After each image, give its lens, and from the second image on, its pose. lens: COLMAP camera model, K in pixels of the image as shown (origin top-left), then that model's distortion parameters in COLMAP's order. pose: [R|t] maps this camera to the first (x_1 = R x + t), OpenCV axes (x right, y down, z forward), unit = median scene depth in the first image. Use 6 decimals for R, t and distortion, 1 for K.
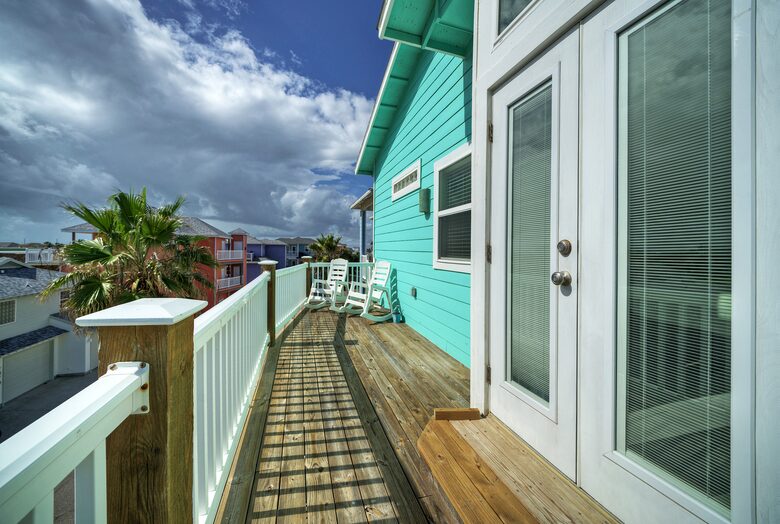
lens RADIAL K [[304.7, 0, 388.0], [0, 304.7, 250.3], [0, 0, 1]] dist [0.000064, 0.000042]
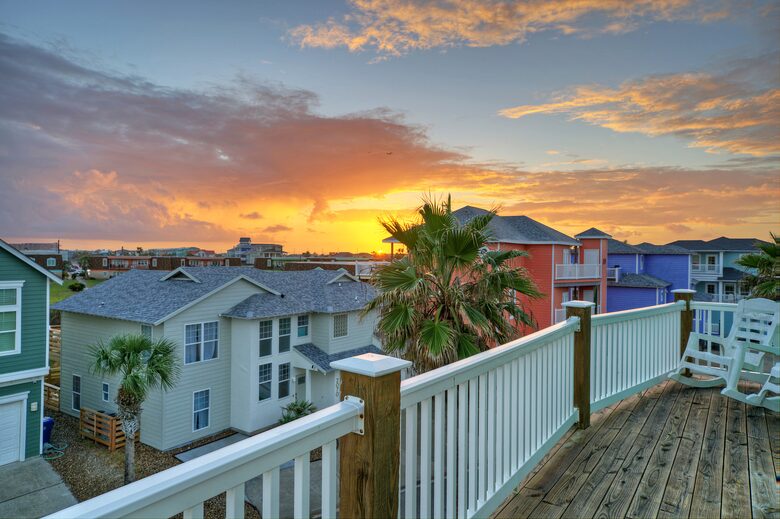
lens RADIAL K [[568.9, 0, 390.0], [0, 568.9, 259.5], [0, 0, 1]] dist [0.001724, 0.000688]
pose [[0.671379, 0.041710, -0.739940, 0.171078], [-0.036398, 0.999066, 0.023291, -0.049321], [0.740220, 0.011295, 0.672270, -0.098532]]
